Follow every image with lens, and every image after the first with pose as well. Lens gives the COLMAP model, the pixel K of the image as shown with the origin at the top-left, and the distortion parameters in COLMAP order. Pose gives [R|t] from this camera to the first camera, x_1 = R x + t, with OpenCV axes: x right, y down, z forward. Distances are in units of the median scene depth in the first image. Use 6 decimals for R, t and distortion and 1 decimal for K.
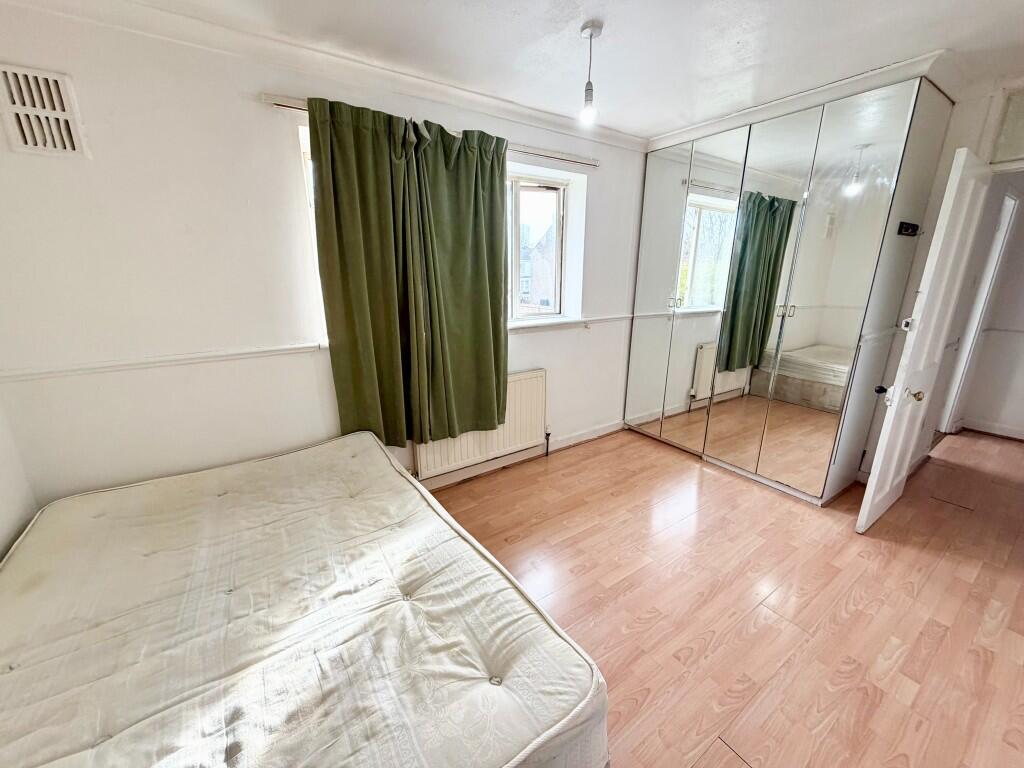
lens RADIAL K [[408.6, 0, 514.8], [0, 408.6, 382.9], [0, 0, 1]] dist [0.001235, -0.000183]
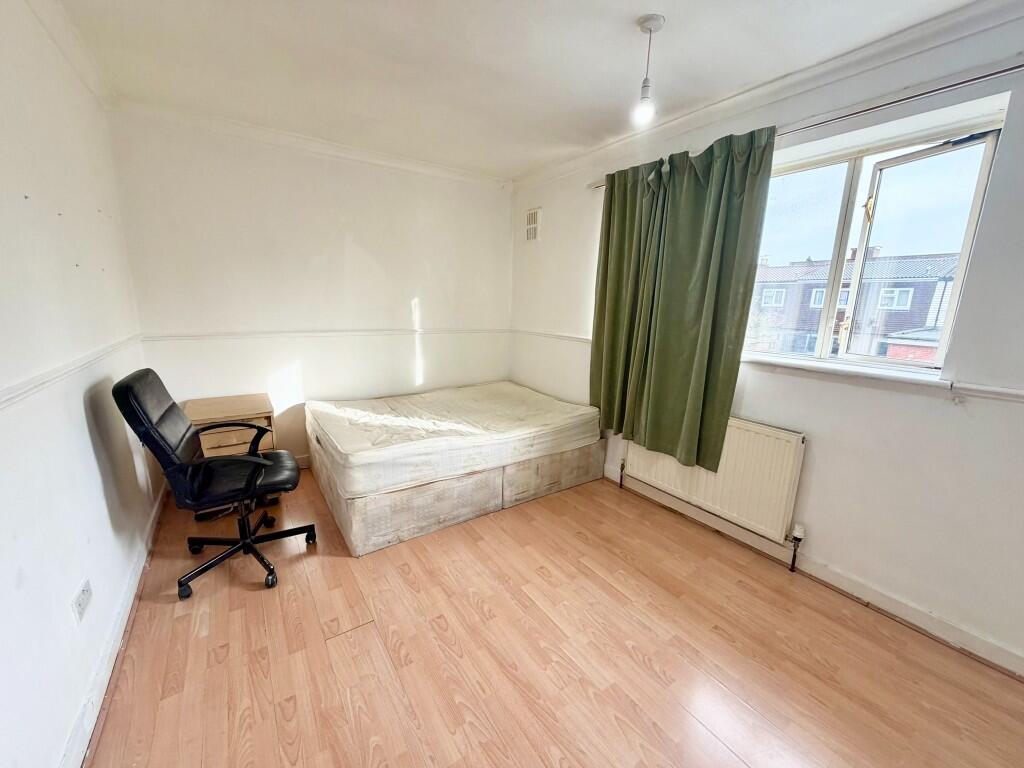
lens RADIAL K [[408.6, 0, 514.9], [0, 408.6, 386.5], [0, 0, 1]] dist [0.001235, -0.000183]
pose [[-0.002737, 0.212465, -0.977165, 0.935783], [-0.287285, 0.935809, 0.204278, -0.144990], [0.957841, 0.281284, 0.058477, 0.655108]]
